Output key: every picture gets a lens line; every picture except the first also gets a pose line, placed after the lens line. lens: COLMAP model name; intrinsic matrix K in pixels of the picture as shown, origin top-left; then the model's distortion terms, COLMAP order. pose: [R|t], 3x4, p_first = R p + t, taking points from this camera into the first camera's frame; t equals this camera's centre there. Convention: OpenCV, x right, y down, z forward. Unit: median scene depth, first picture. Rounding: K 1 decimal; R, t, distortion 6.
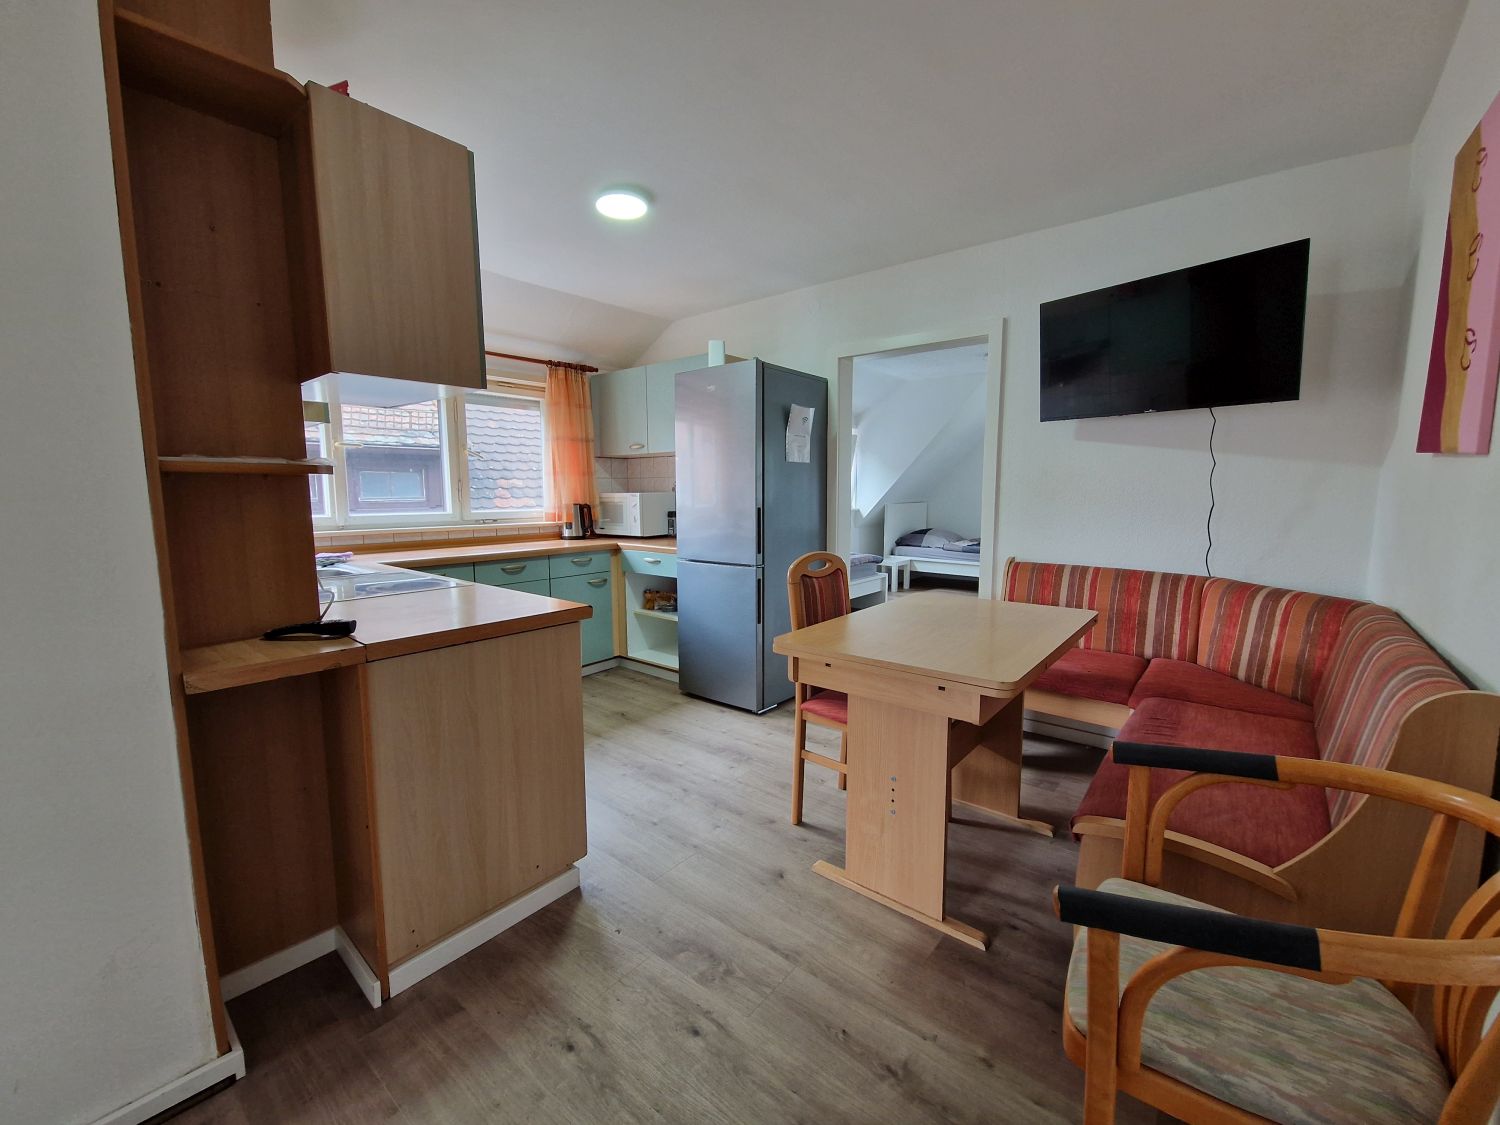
lens RADIAL K [[613.4, 0, 752.6], [0, 613.4, 556.6], [0, 0, 1]] dist [0.000368, -0.000534]
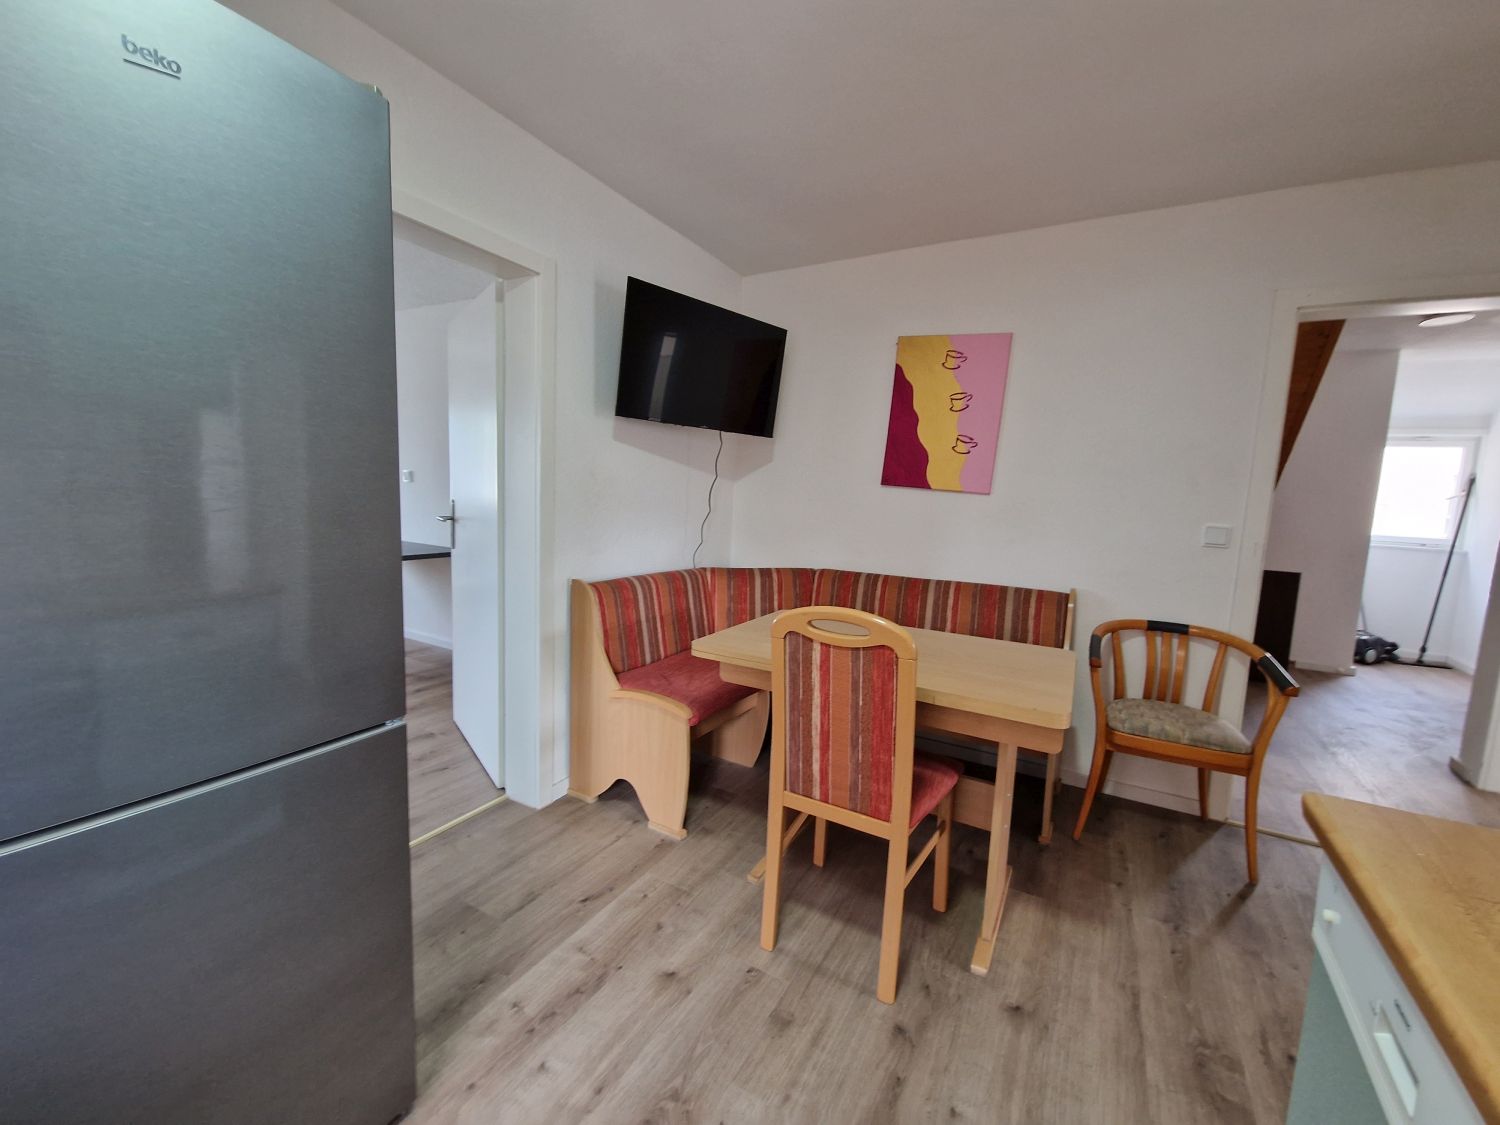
lens RADIAL K [[613.4, 0, 752.6], [0, 613.4, 556.6], [0, 0, 1]] dist [0.000368, -0.000534]
pose [[-0.169822, -0.124096, 0.977630, -0.684019], [0.066022, 0.988378, 0.136929, -0.220511], [-0.983261, 0.087798, -0.159655, 1.602155]]
